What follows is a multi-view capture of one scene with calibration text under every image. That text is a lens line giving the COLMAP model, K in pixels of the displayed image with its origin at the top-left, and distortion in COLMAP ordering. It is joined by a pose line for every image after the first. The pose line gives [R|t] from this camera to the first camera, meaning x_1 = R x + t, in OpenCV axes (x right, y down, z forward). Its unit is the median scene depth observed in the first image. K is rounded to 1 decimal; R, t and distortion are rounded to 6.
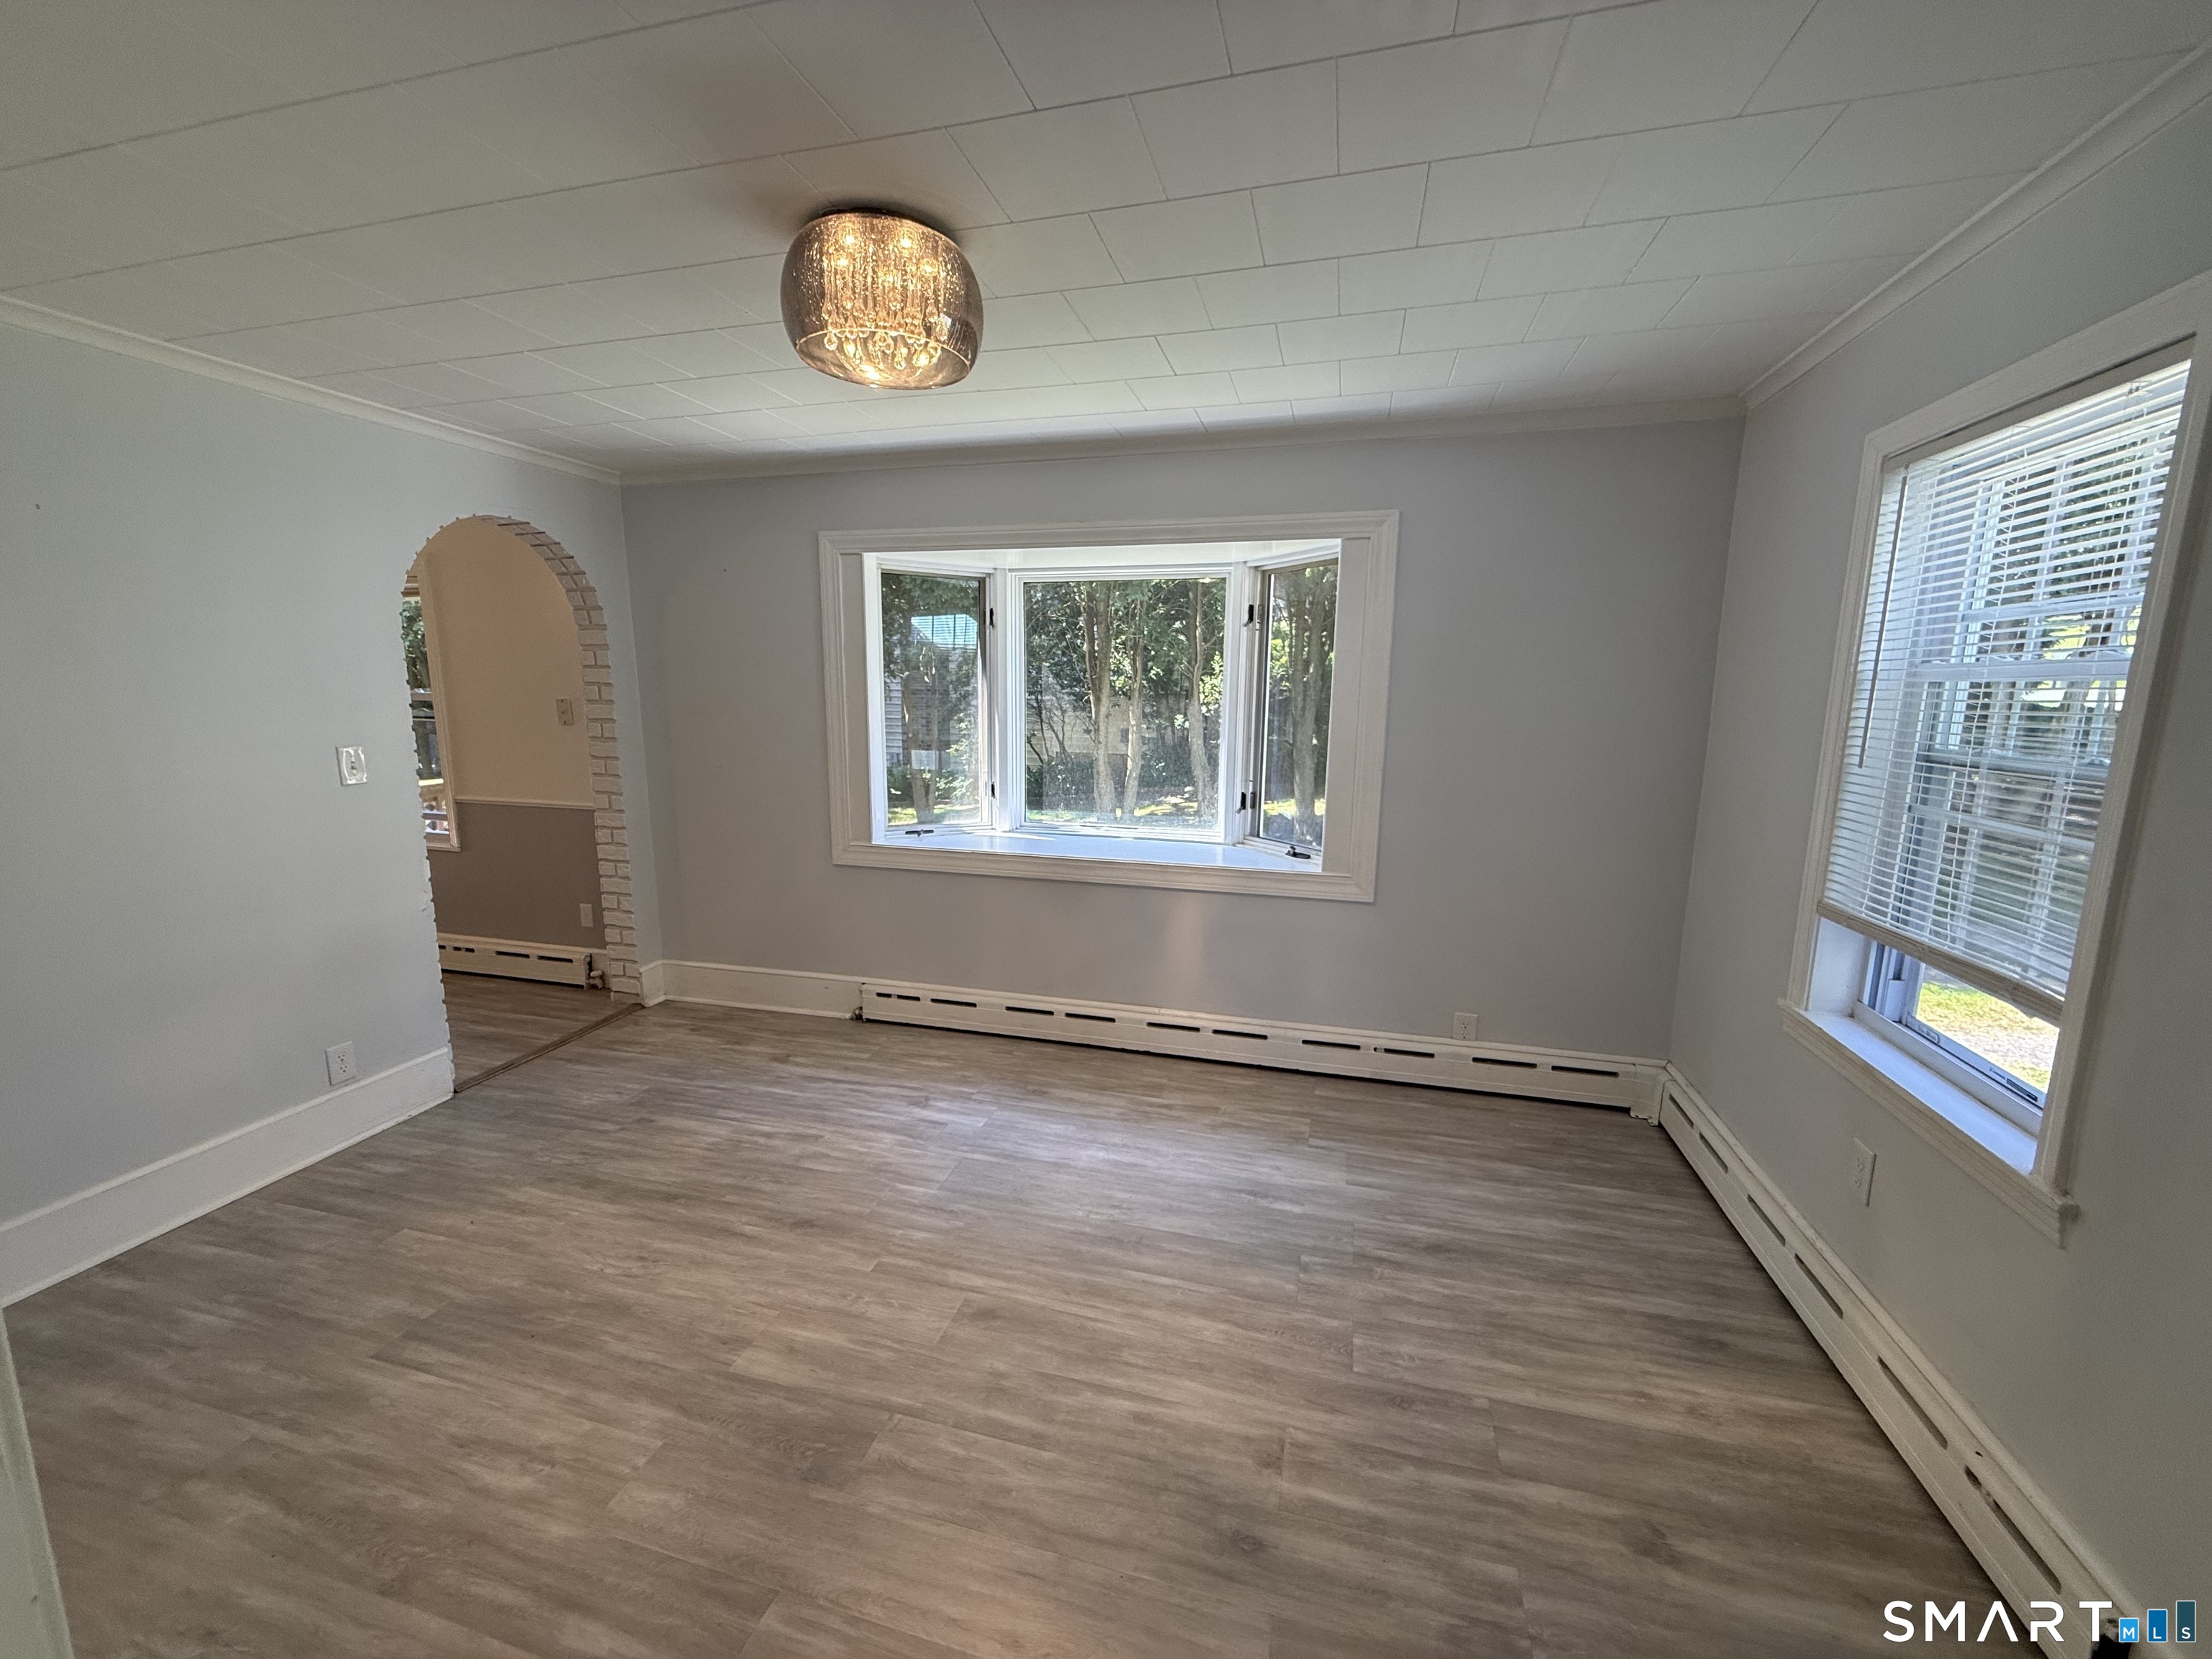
lens RADIAL K [[886.3, 0, 1106.0], [0, 886.3, 829.5], [0, 0, 1]] dist [0.001086, 0.000043]
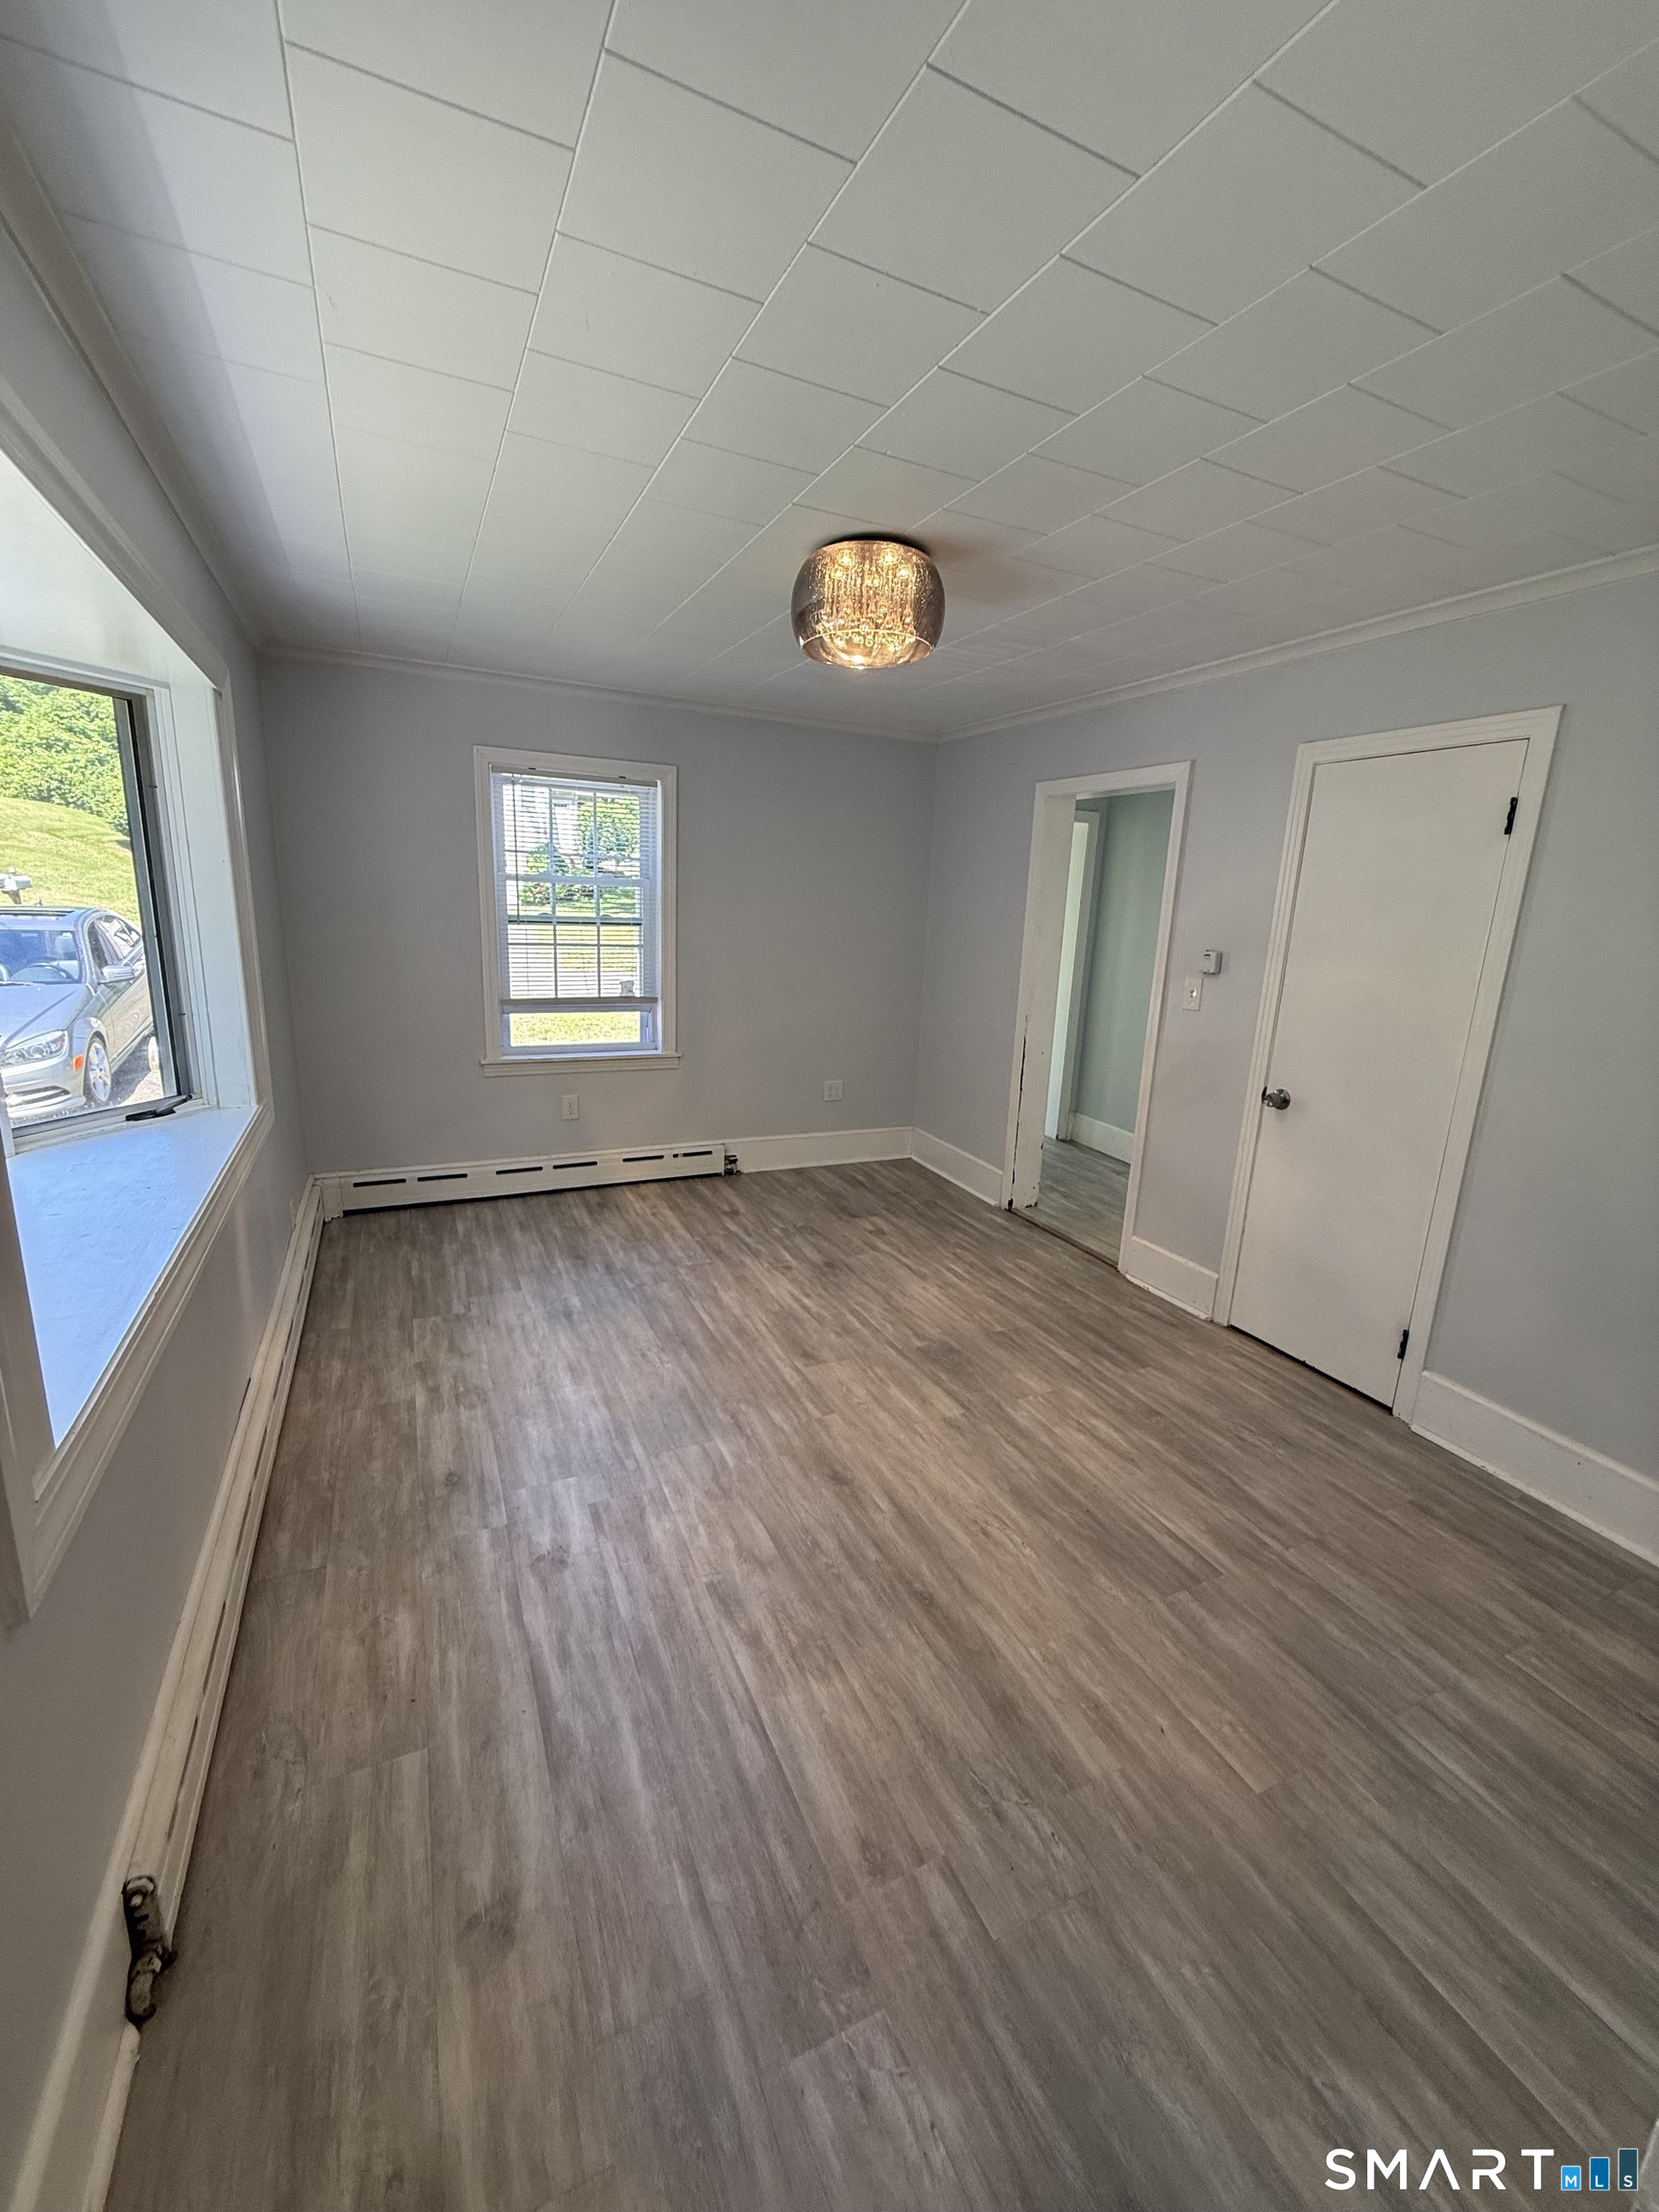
lens RADIAL K [[886.3, 0, 829.5], [0, 886.3, 1106.0], [0, 0, 1]] dist [0.001086, 0.000043]
pose [[-0.654993, -0.208664, 0.726254, -0.980976], [0.075958, 0.938067, 0.338025, -0.263948], [-0.751808, 0.276569, -0.598577, 1.527657]]
